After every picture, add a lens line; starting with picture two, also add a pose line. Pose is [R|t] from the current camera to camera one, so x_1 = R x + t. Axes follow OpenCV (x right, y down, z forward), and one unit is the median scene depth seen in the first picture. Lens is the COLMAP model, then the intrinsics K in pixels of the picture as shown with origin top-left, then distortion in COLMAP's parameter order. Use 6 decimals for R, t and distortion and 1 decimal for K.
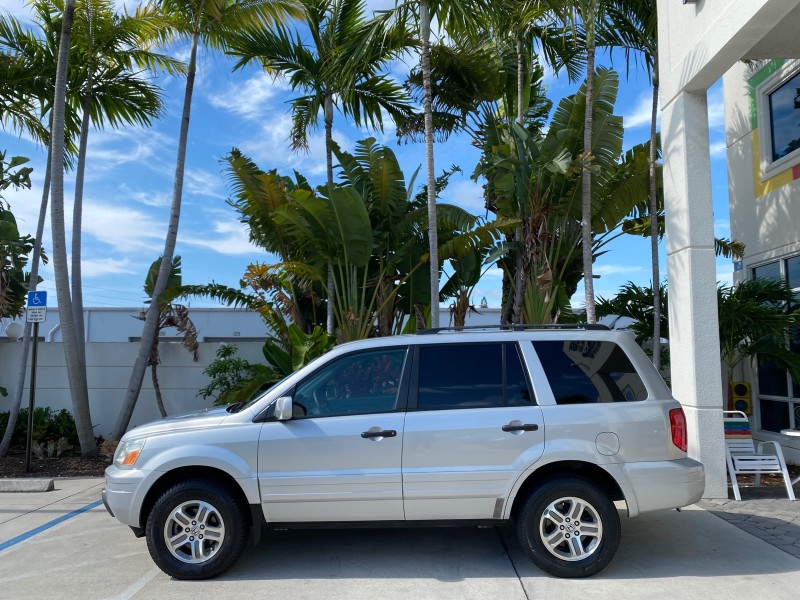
lens RADIAL K [[611.7, 0, 397.5], [0, 611.7, 299.5], [0, 0, 1]] dist [0.006886, -0.001899]
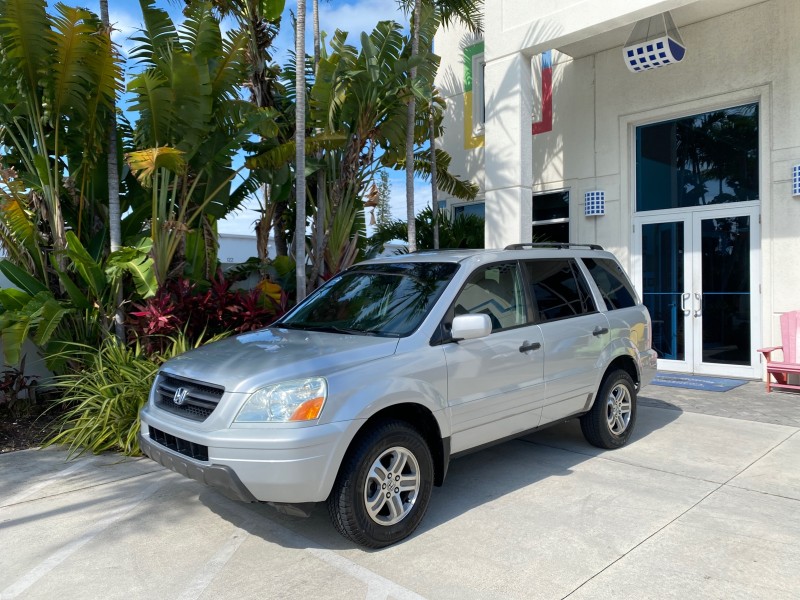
lens RADIAL K [[616.1, 0, 398.5], [0, 616.1, 294.8], [0, 0, 1]] dist [0.005719, 0.002794]
pose [[0.702329, -0.019410, 0.711588, -0.421237], [-0.060063, 0.994448, 0.086407, 0.028794], [-0.709314, -0.103426, 0.697263, 0.216513]]
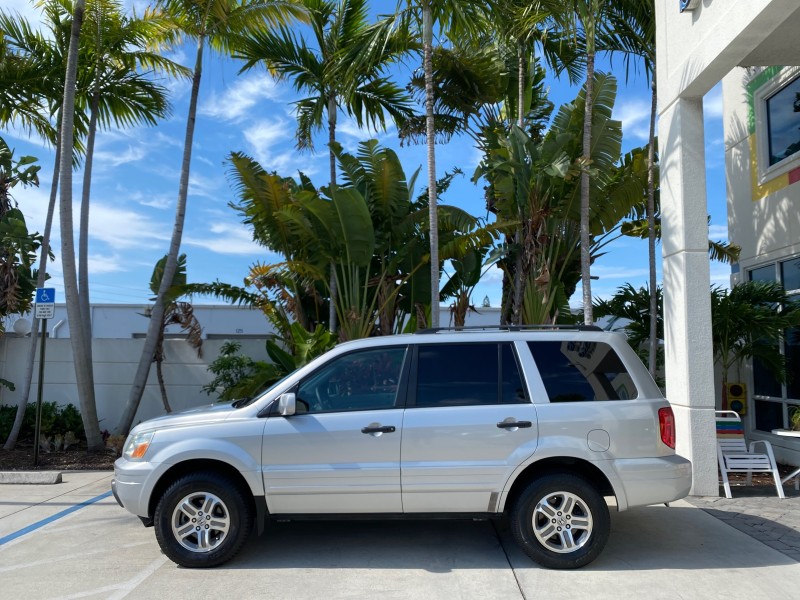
lens RADIAL K [[613.2, 0, 397.8], [0, 613.2, 299.1], [0, 0, 1]] dist [0.007798, -0.005006]
pose [[0.999965, 0.007687, -0.003247, 0.001892], [-0.007678, 0.999967, 0.002624, -0.002406], [0.003267, -0.002599, 0.999991, -0.019822]]
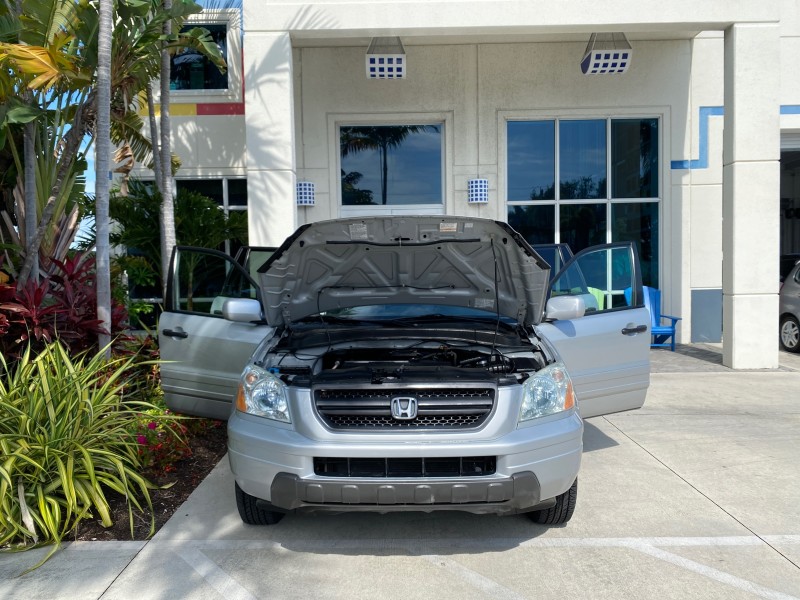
lens RADIAL K [[616.8, 0, 399.7], [0, 616.8, 298.9], [0, 0, 1]] dist [0.004253, -0.002907]
pose [[-0.026521, -0.048722, 0.998460, -0.542654], [-0.085262, 0.995282, 0.046302, 0.066394], [-0.996006, -0.083903, -0.030550, 0.593480]]
